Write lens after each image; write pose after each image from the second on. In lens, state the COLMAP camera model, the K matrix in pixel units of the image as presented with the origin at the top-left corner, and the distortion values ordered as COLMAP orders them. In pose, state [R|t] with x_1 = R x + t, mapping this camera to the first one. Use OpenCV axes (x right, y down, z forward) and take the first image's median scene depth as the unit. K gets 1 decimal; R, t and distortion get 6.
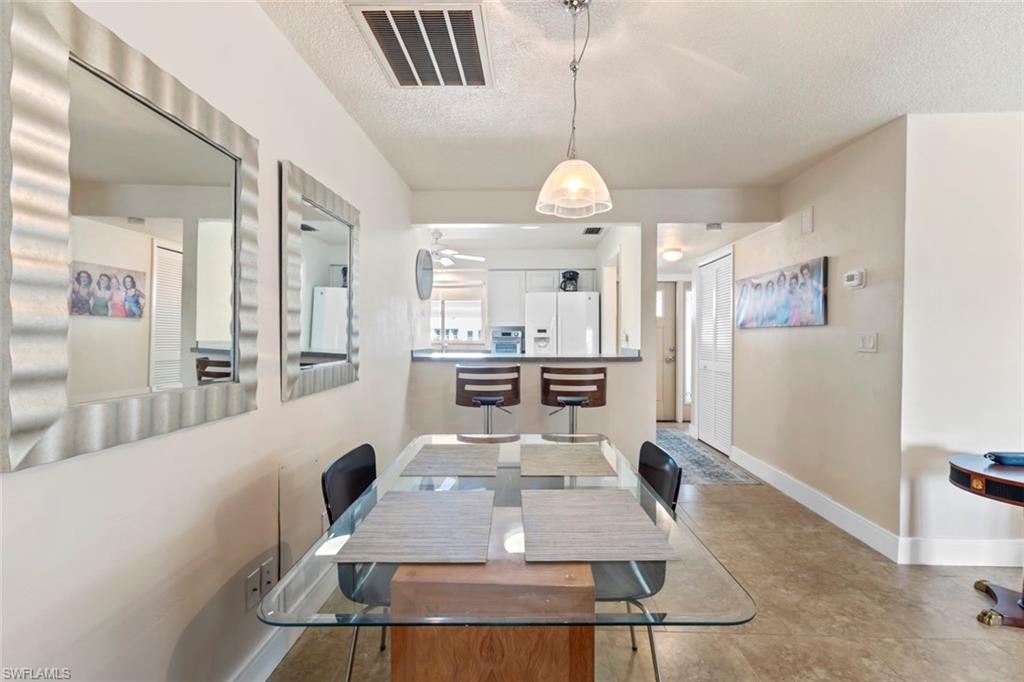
lens RADIAL K [[469.1, 0, 512.0], [0, 469.1, 341.0], [0, 0, 1]] dist [0.002836, 0.000507]
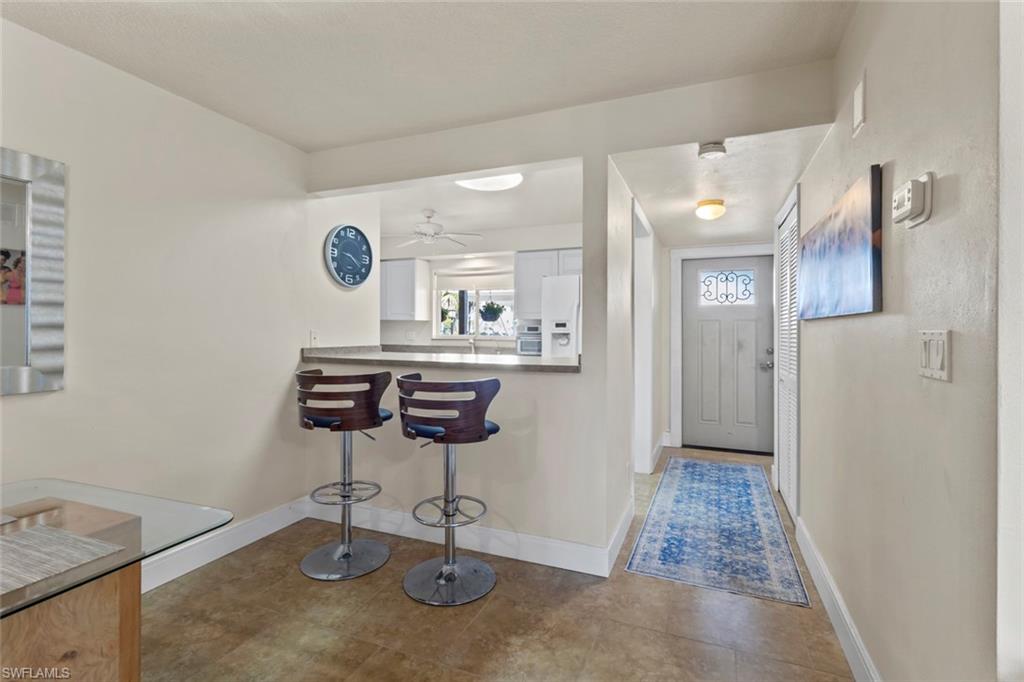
lens RADIAL K [[474.3, 0, 513.9], [0, 474.3, 329.3], [0, 0, 1]] dist [0.002877, 0.000798]
pose [[0.936621, 0.004822, -0.350312, 0.416326], [-0.009351, 0.999893, -0.011238, -0.007666], [0.350220, 0.013802, 0.936566, 0.364473]]
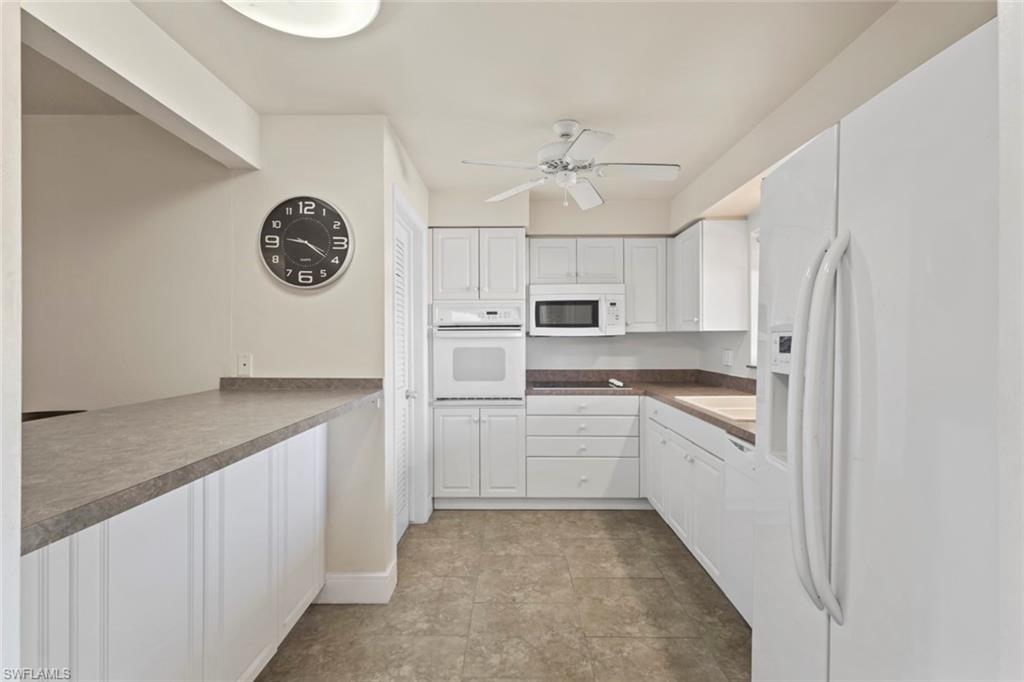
lens RADIAL K [[479.8, 0, 512.0], [0, 479.8, 341.0], [0, 0, 1]] dist [0.001278, 0.000092]
pose [[0.030618, 0.004294, -0.999522, 0.423136], [-0.011939, 0.999921, 0.003930, -0.035631], [0.999460, 0.011813, 0.030666, 1.377790]]
